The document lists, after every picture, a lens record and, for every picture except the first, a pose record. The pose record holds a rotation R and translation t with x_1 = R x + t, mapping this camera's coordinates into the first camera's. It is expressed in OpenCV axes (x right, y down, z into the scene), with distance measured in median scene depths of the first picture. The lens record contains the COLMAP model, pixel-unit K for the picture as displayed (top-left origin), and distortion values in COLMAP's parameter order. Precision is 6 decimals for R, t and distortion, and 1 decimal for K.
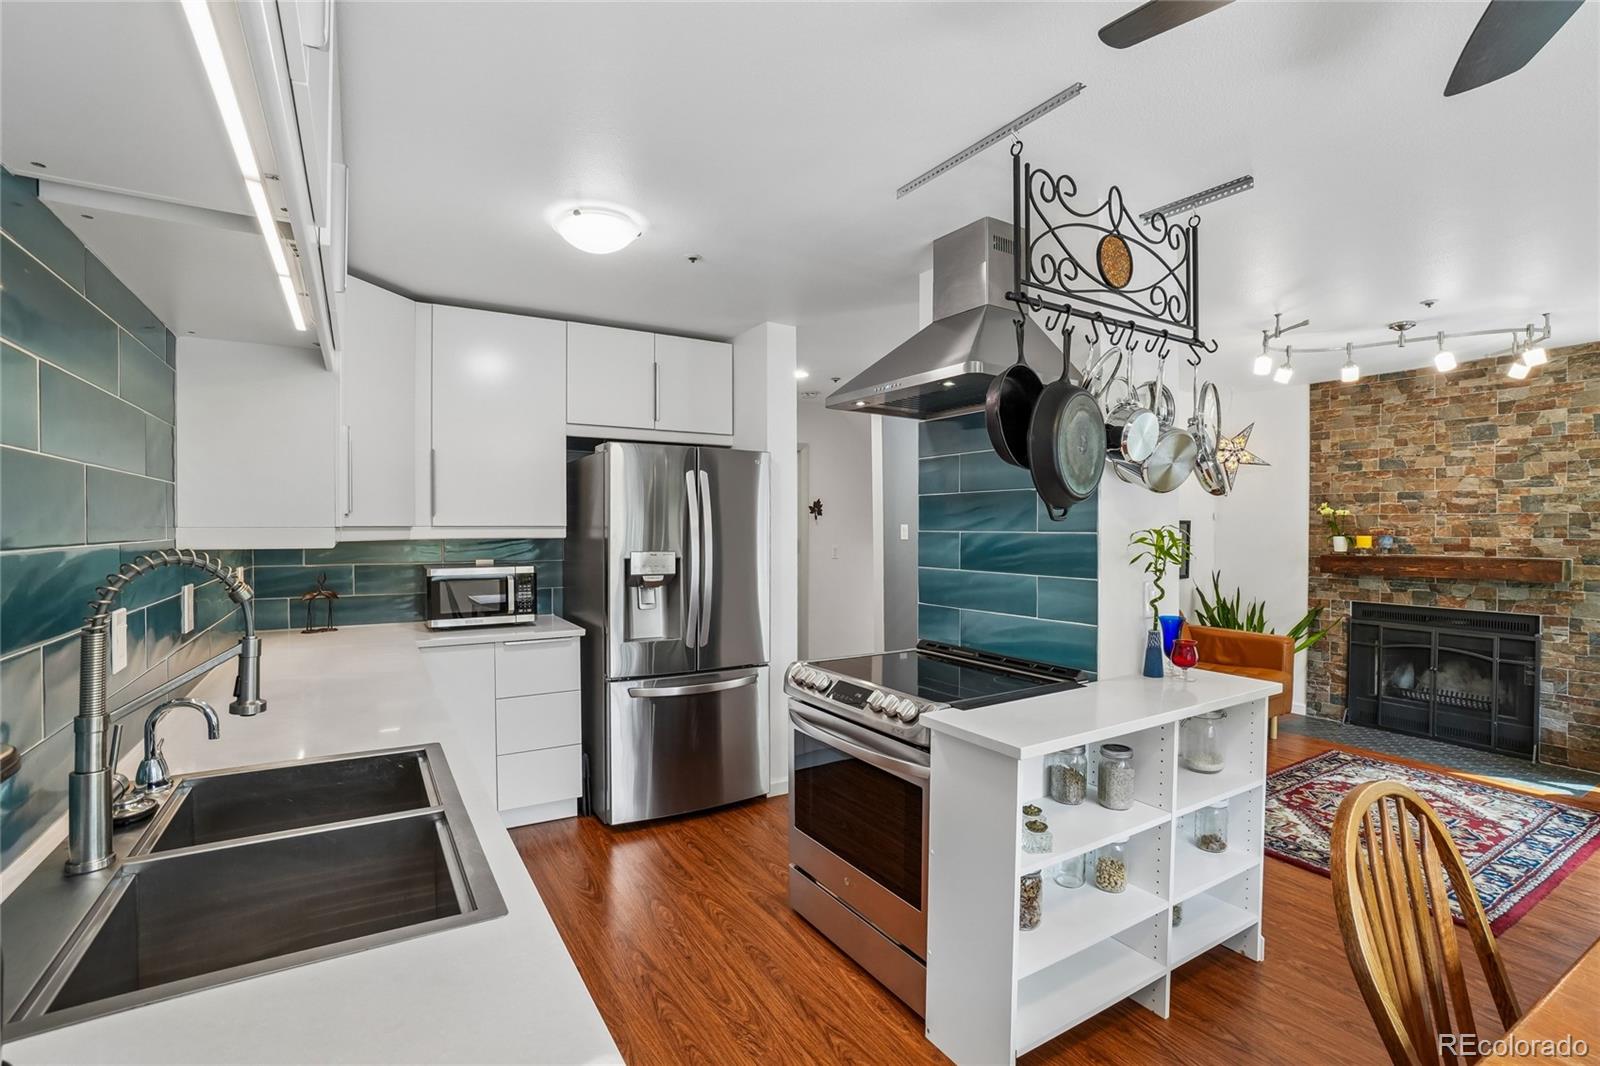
lens RADIAL K [[726.4, 0, 789.5], [0, 726.4, 535.2], [0, 0, 1]] dist [-0.061505, 0.022402]
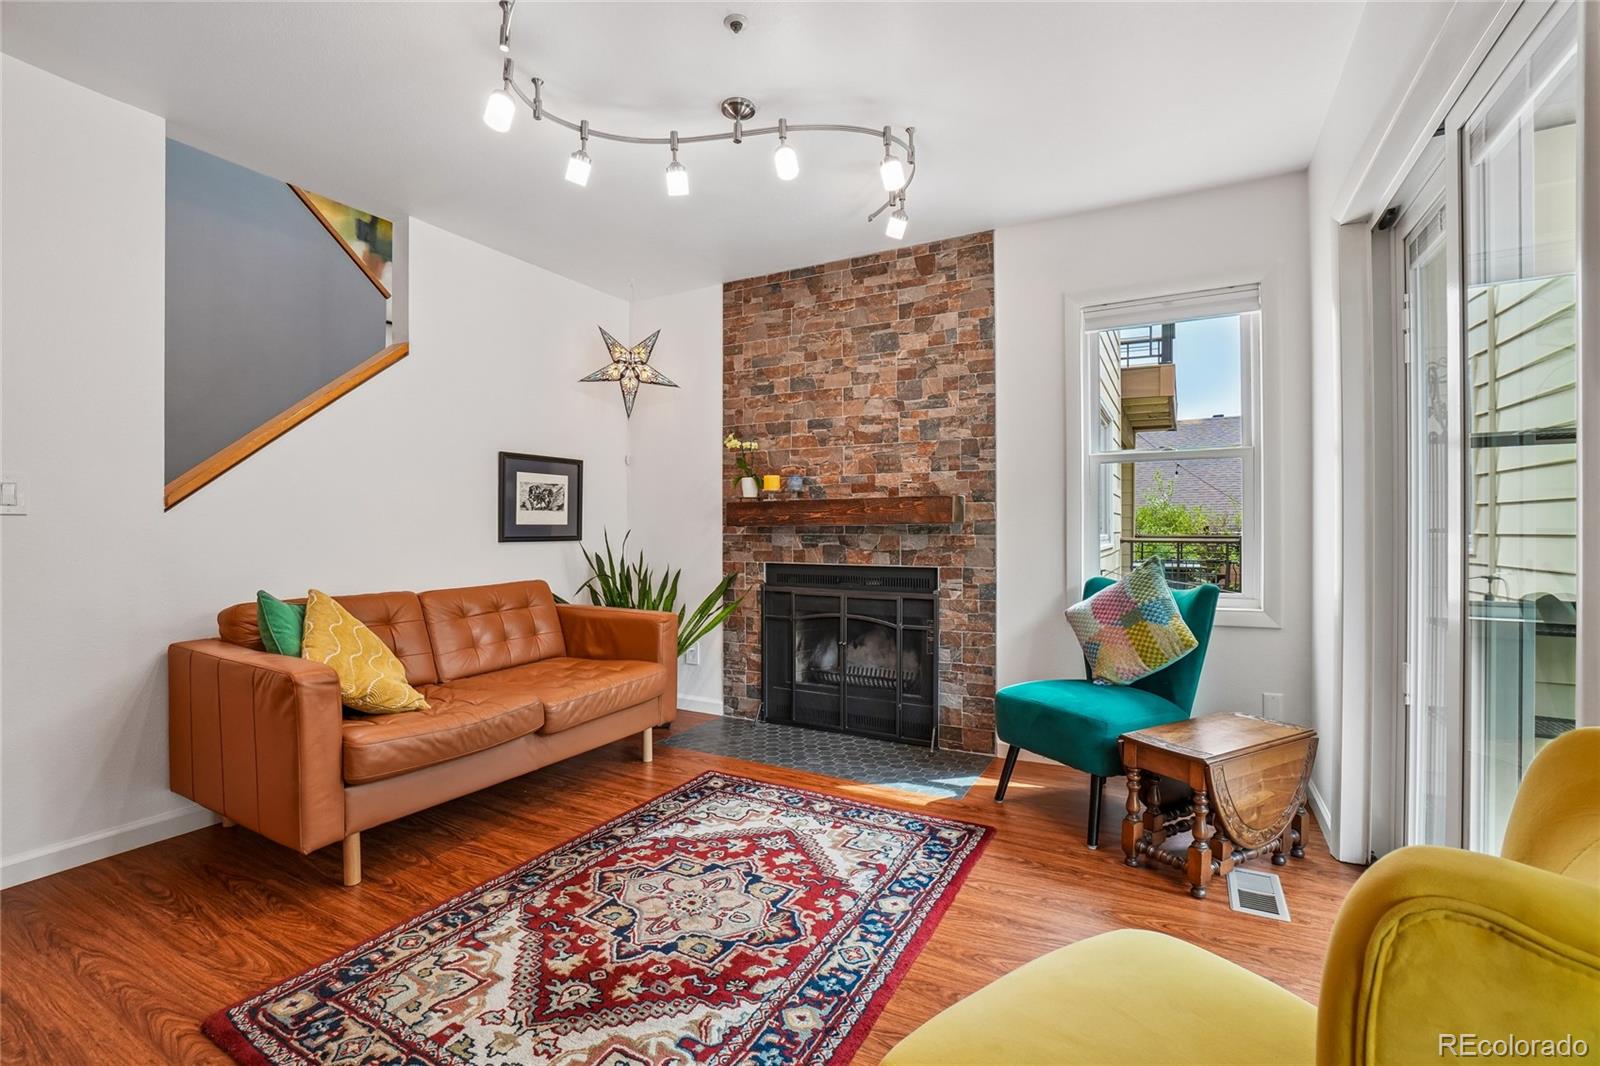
lens RADIAL K [[714.3, 0, 792.9], [0, 714.3, 532.3], [0, 0, 1]] dist [-0.062909, 0.022838]
pose [[0.864640, -0.003003, 0.502383, 0.569224], [0.007889, 0.999940, -0.007600, 0.087619], [-0.502330, 0.010535, 0.864612, 0.407418]]
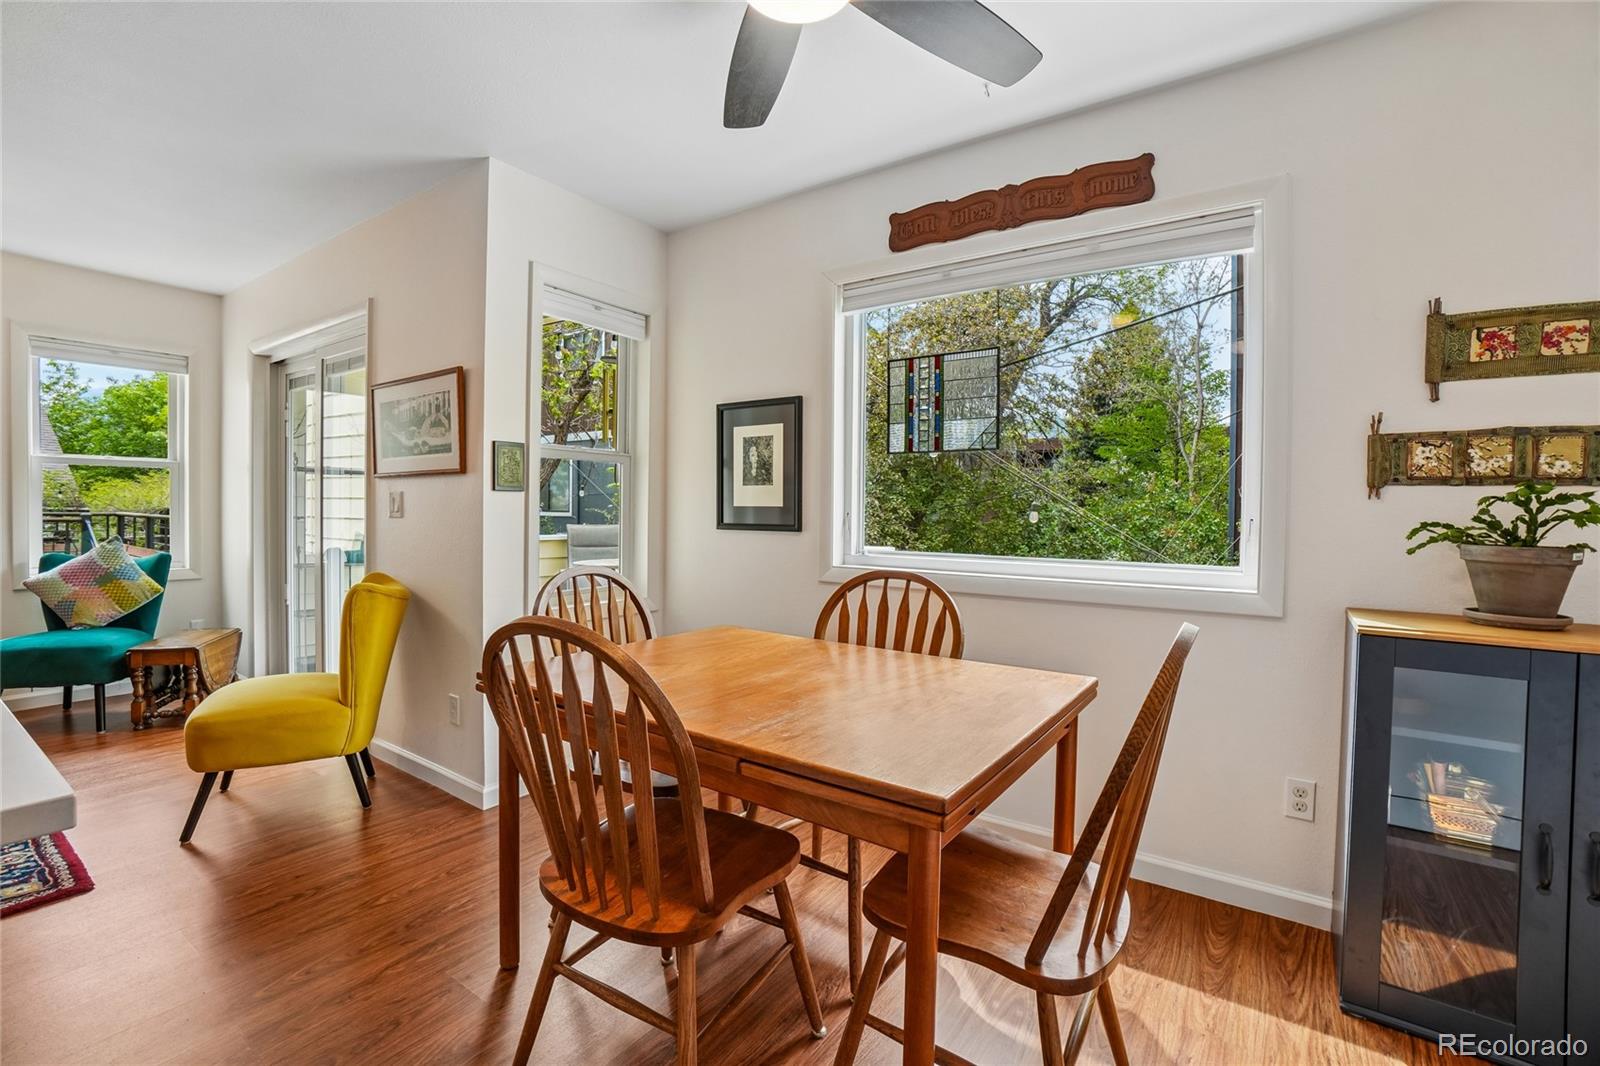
lens RADIAL K [[714.3, 0, 792.9], [0, 714.3, 532.3], [0, 0, 1]] dist [-0.062909, 0.022838]
pose [[-0.400962, -0.037197, 0.915339, -0.064436], [-0.004726, 0.999246, 0.038537, 0.061256], [-0.916082, 0.011126, -0.400836, 0.338049]]
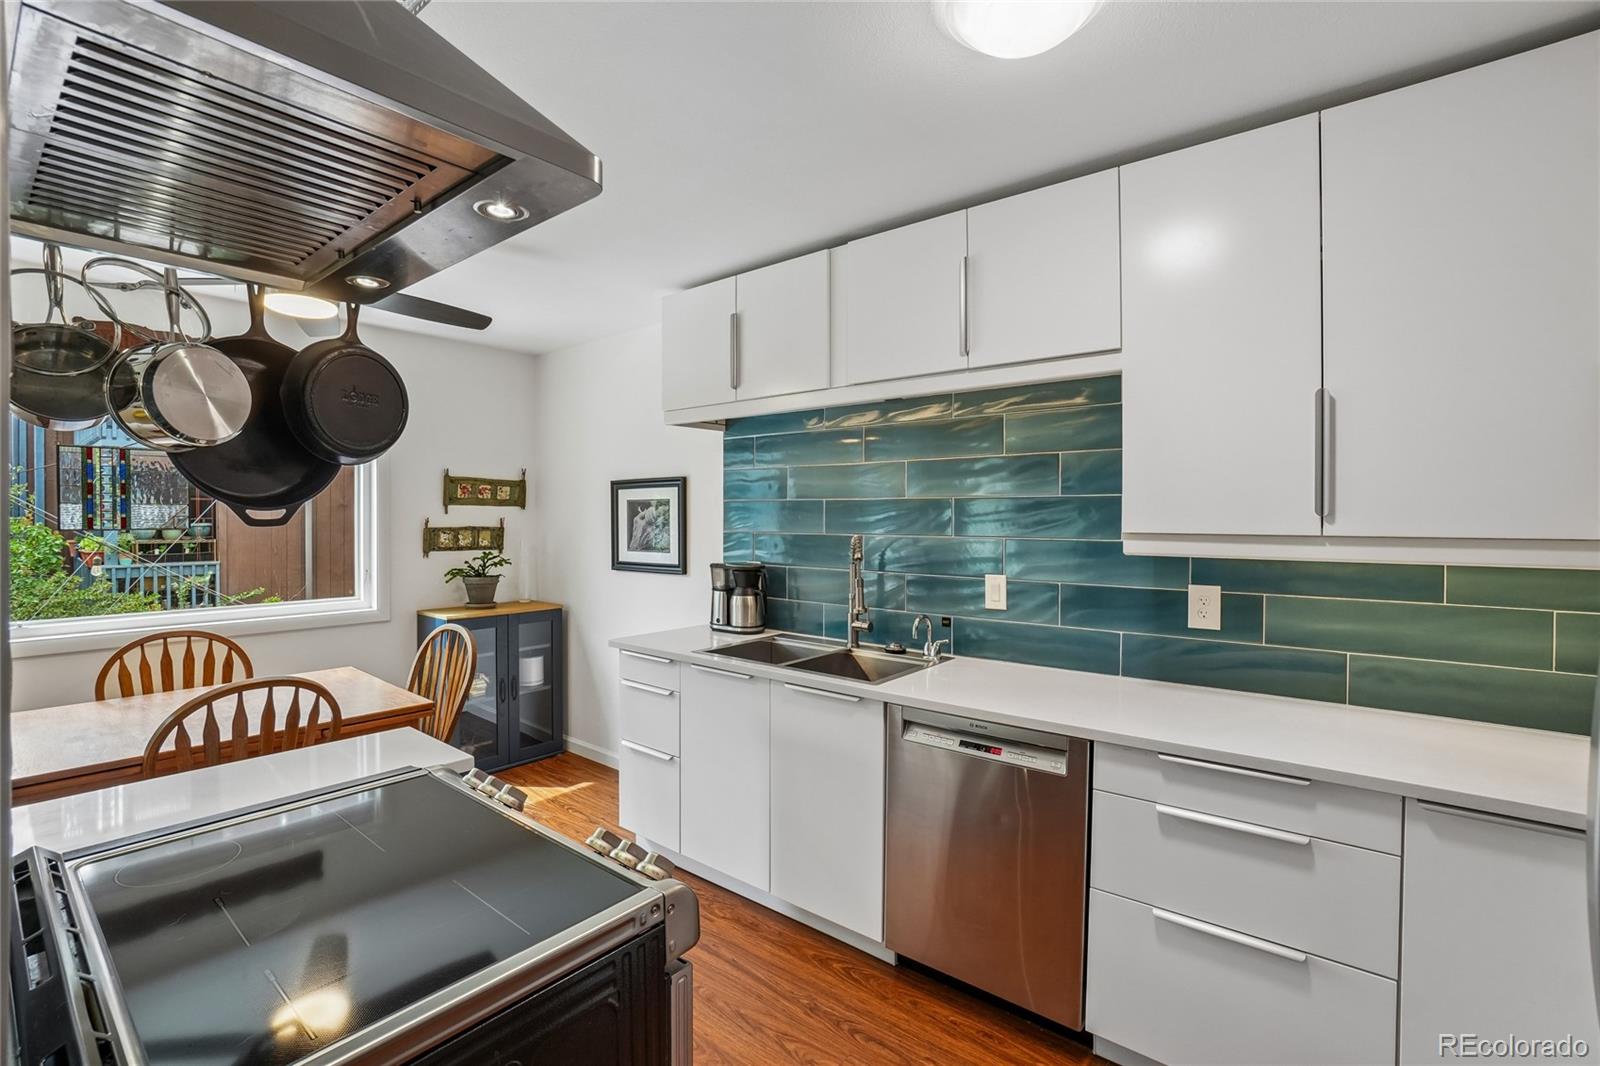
lens RADIAL K [[714.3, 0, 792.9], [0, 714.3, 532.3], [0, 0, 1]] dist [-0.062909, 0.022838]
pose [[-0.941607, -0.001066, -0.336712, 0.054983], [-0.011282, 0.999533, 0.028384, -0.019726], [0.336525, 0.030526, -0.941180, 0.943748]]
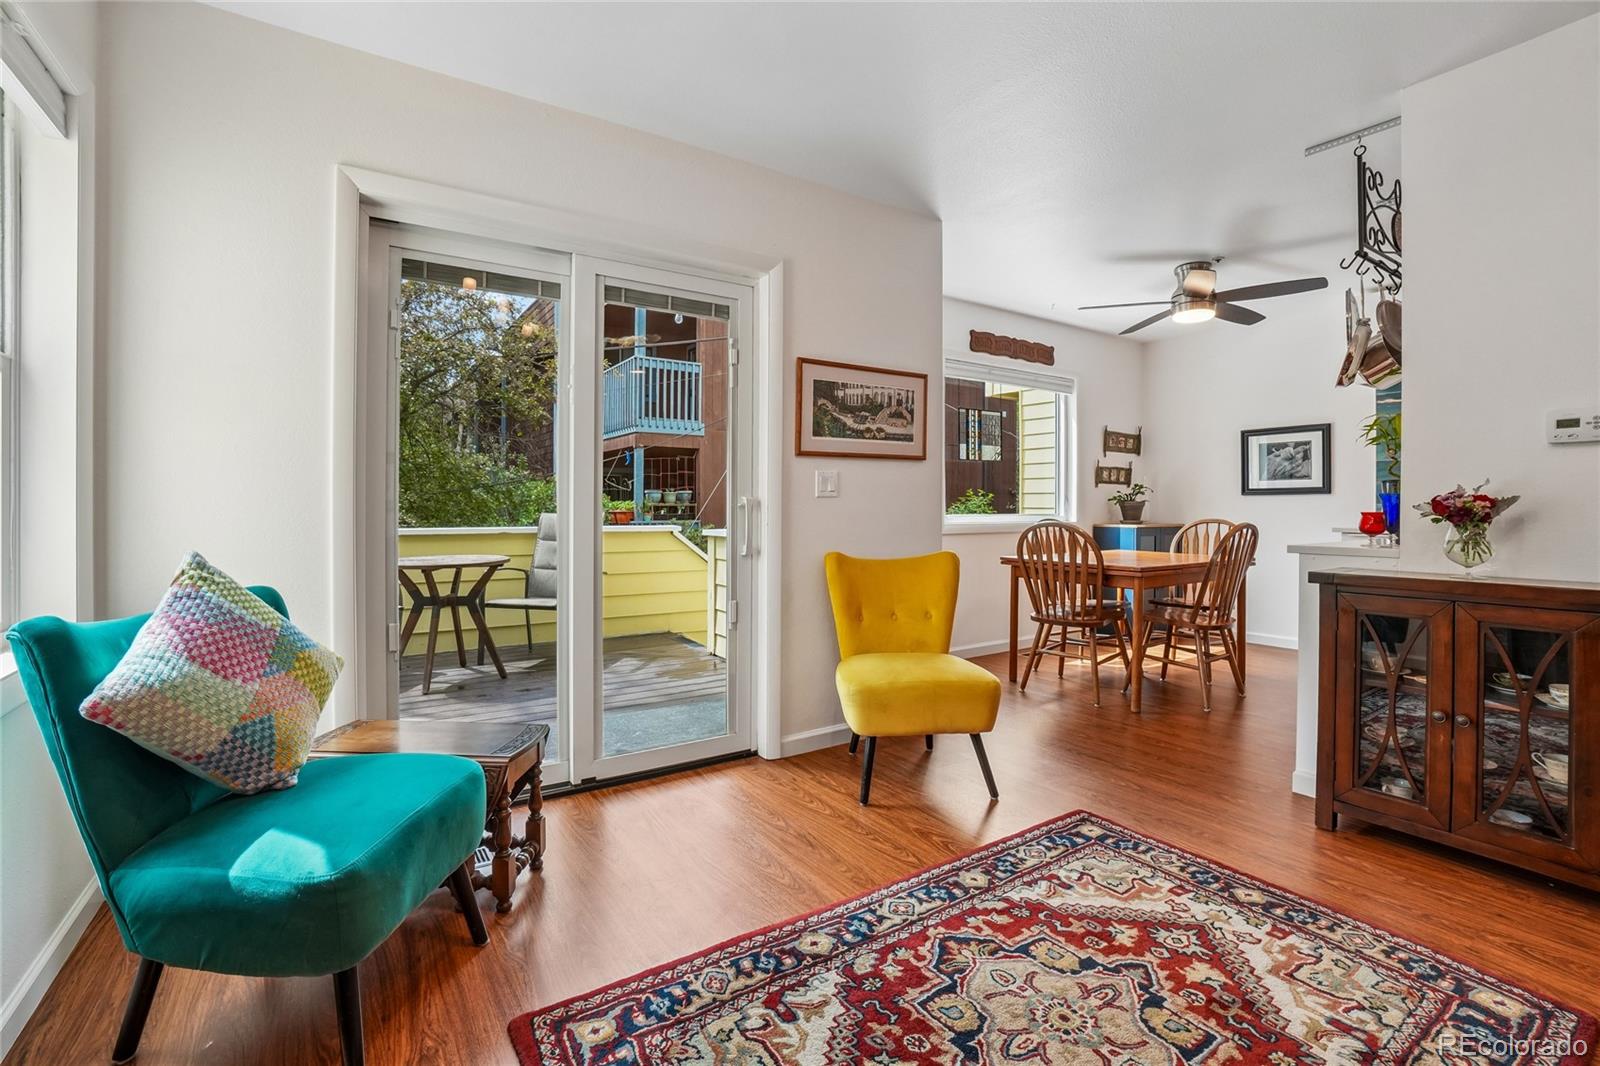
lens RADIAL K [[710.5, 0, 797.4], [0, 710.5, 522.3], [0, 0, 1]] dist [-0.064407, 0.022570]
pose [[-0.999112, -0.002524, -0.042048, 0.922528], [-0.004031, 0.999351, 0.035794, 0.077440], [0.041930, 0.035932, -0.998474, 1.246488]]
